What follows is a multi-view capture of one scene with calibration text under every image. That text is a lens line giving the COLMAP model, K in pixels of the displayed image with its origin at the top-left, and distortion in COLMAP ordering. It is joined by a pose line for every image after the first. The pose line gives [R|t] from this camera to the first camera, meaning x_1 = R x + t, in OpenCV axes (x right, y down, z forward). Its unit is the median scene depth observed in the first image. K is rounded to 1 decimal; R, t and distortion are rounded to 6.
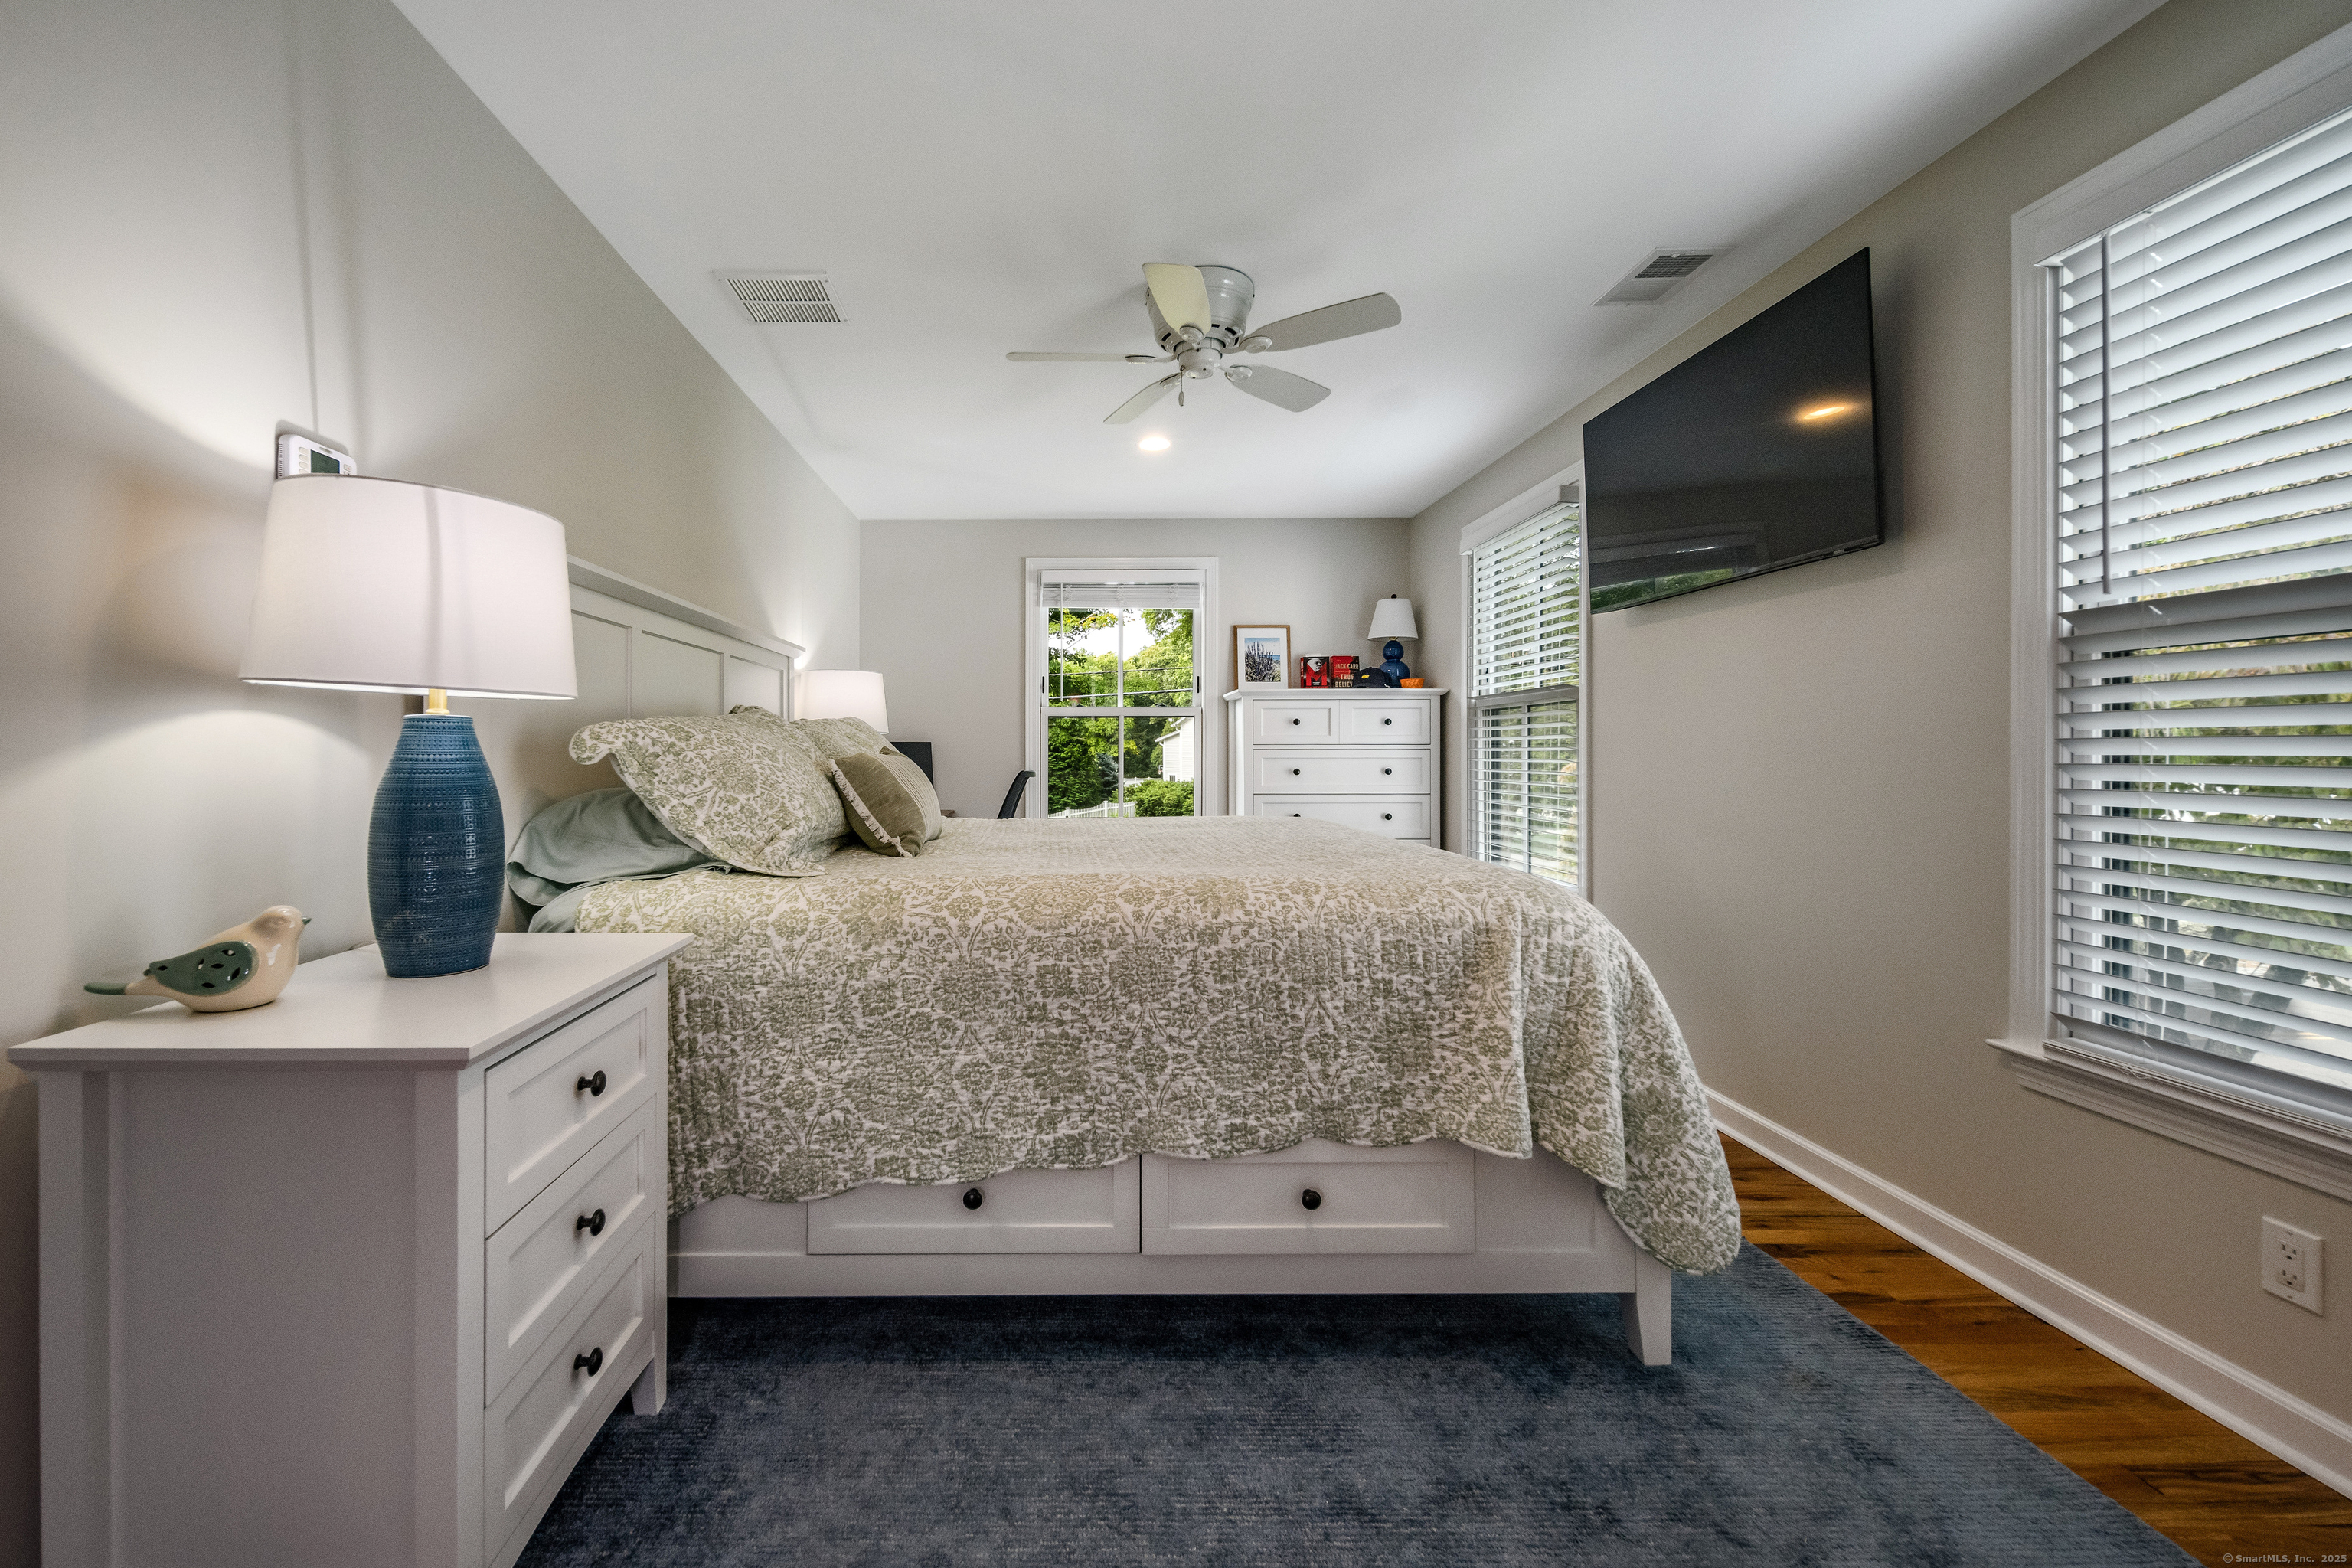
lens RADIAL K [[848.8, 0, 1175.6], [0, 848.8, 765.1], [0, 0, 1]] dist [0.001263, -0.000035]
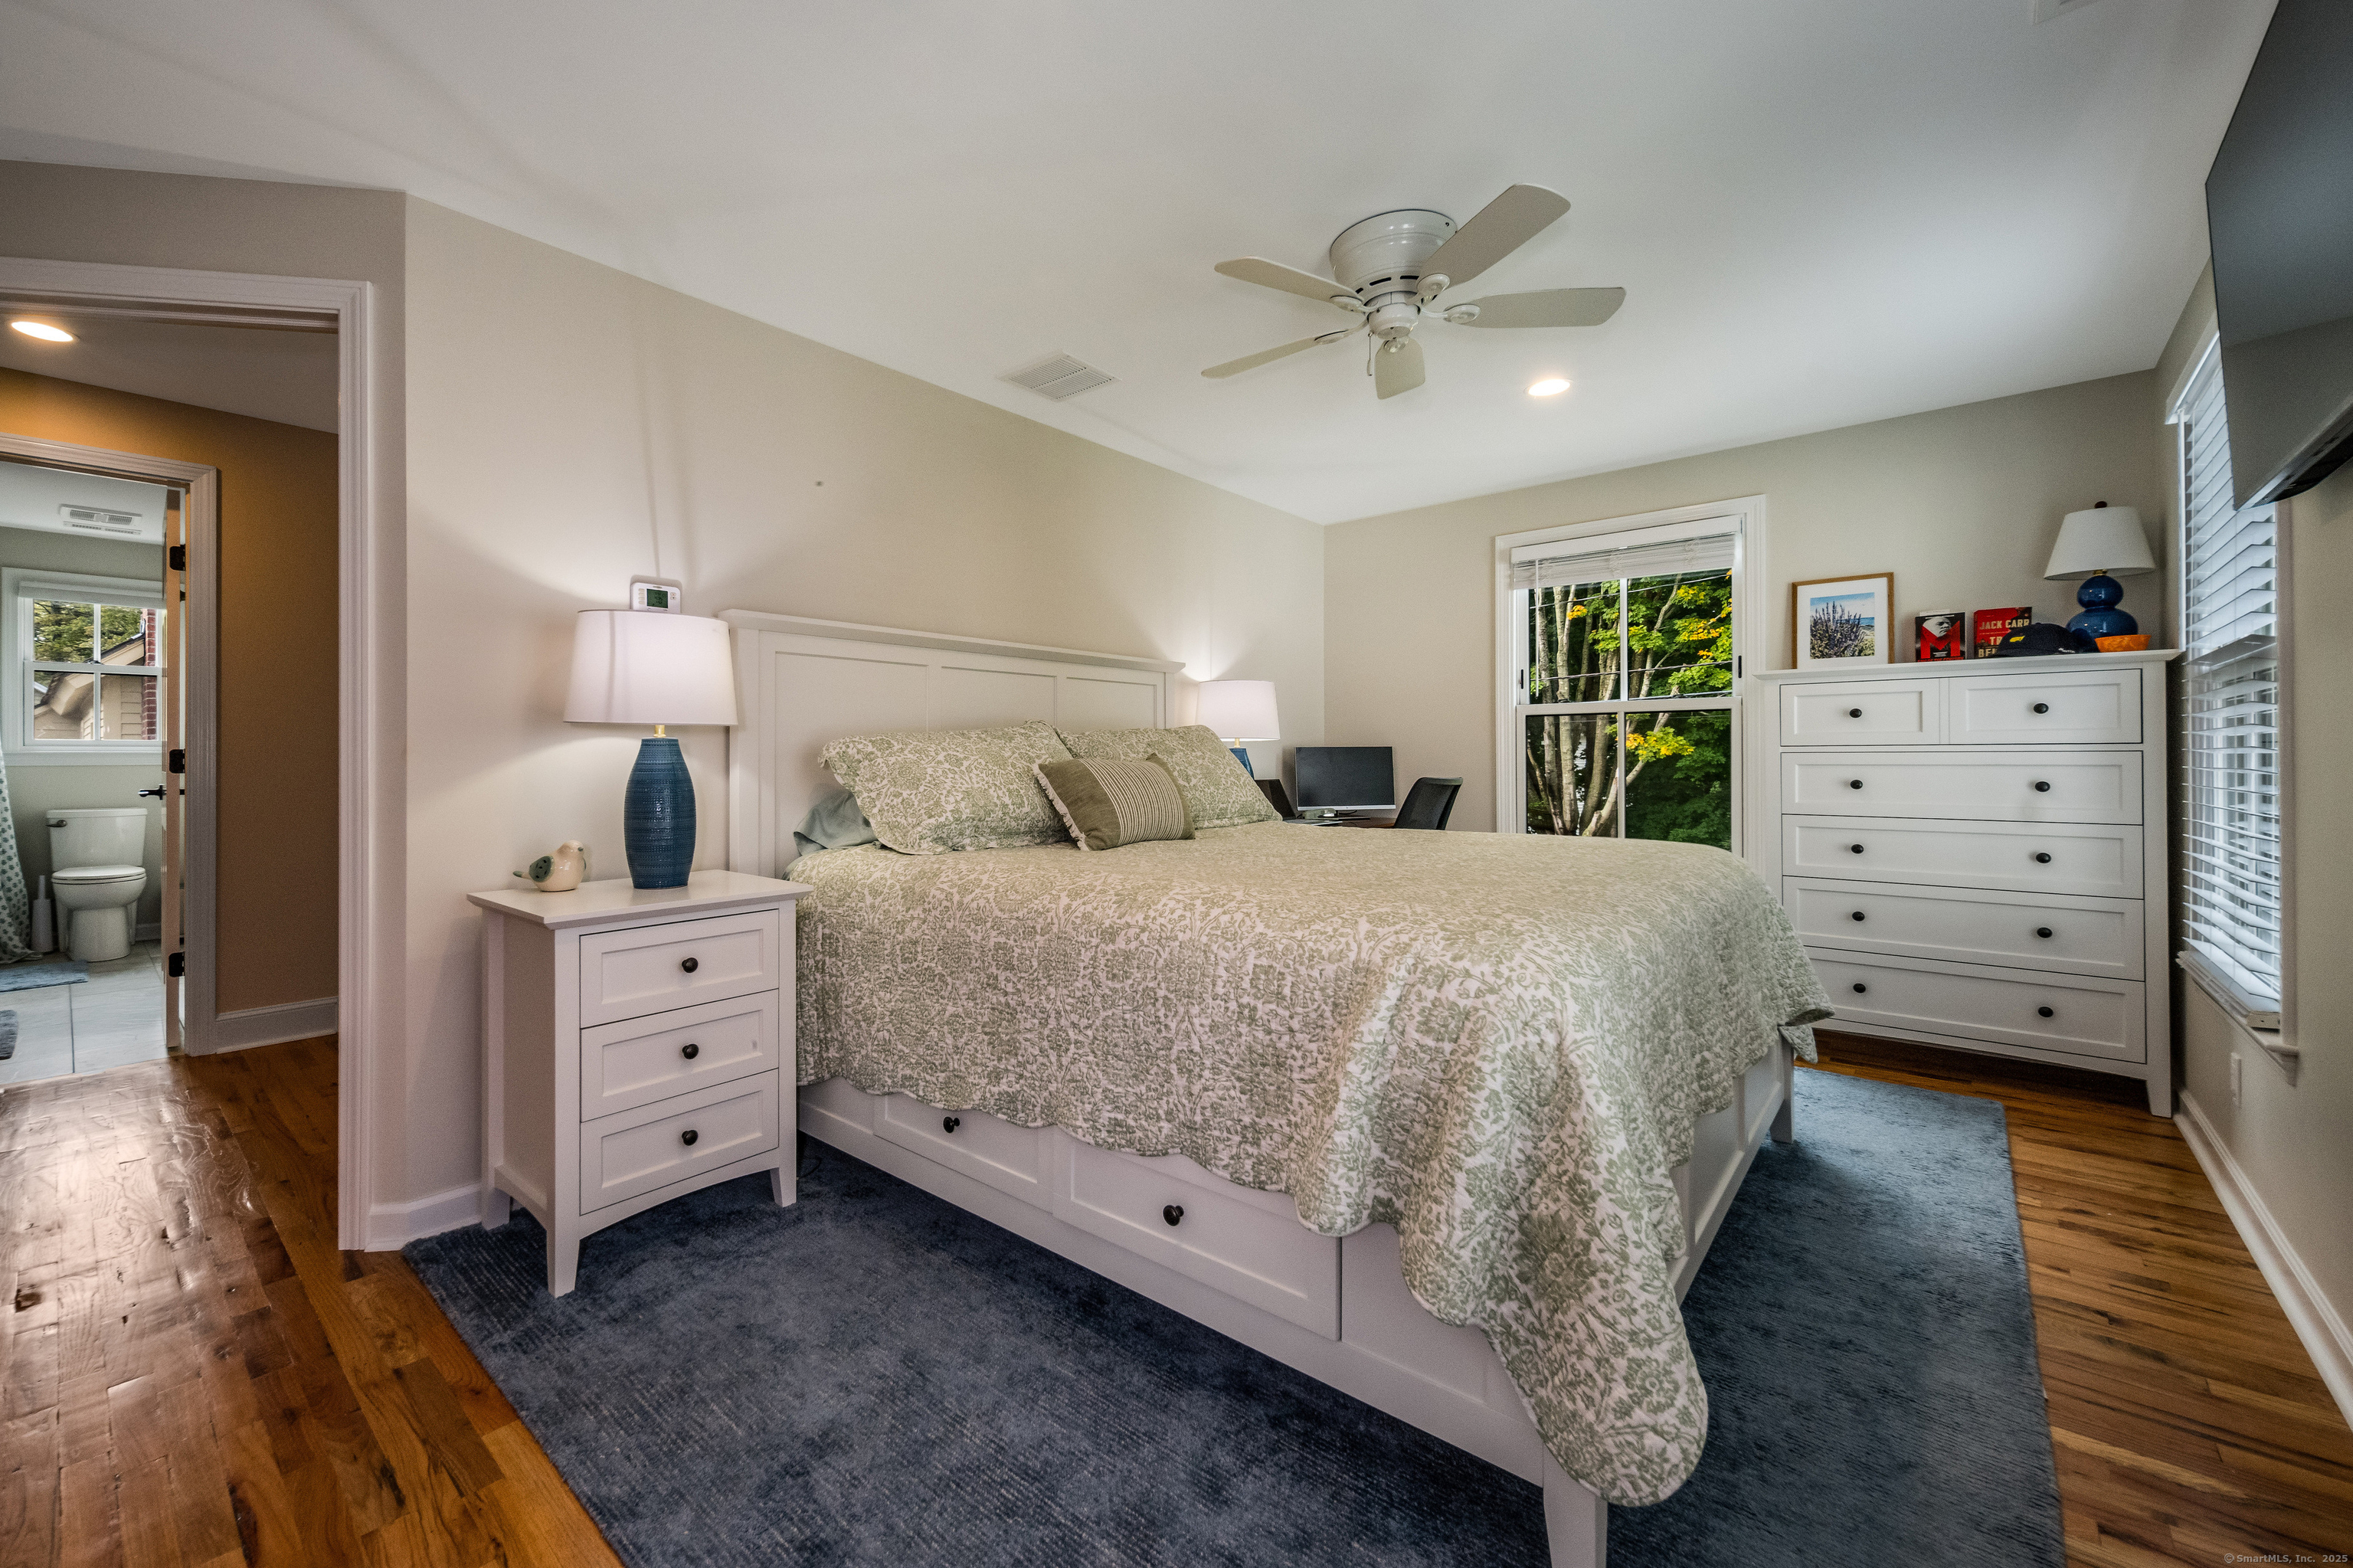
lens RADIAL K [[941.7, 0, 1184.4], [0, 941.7, 769.4], [0, 0, 1]] dist [0.000039, 0.000070]
pose [[0.763769, 0.006847, -0.645454, 0.856284], [-0.007370, 0.999971, 0.001887, -0.004941], [0.645448, 0.003316, 0.763797, 0.173959]]
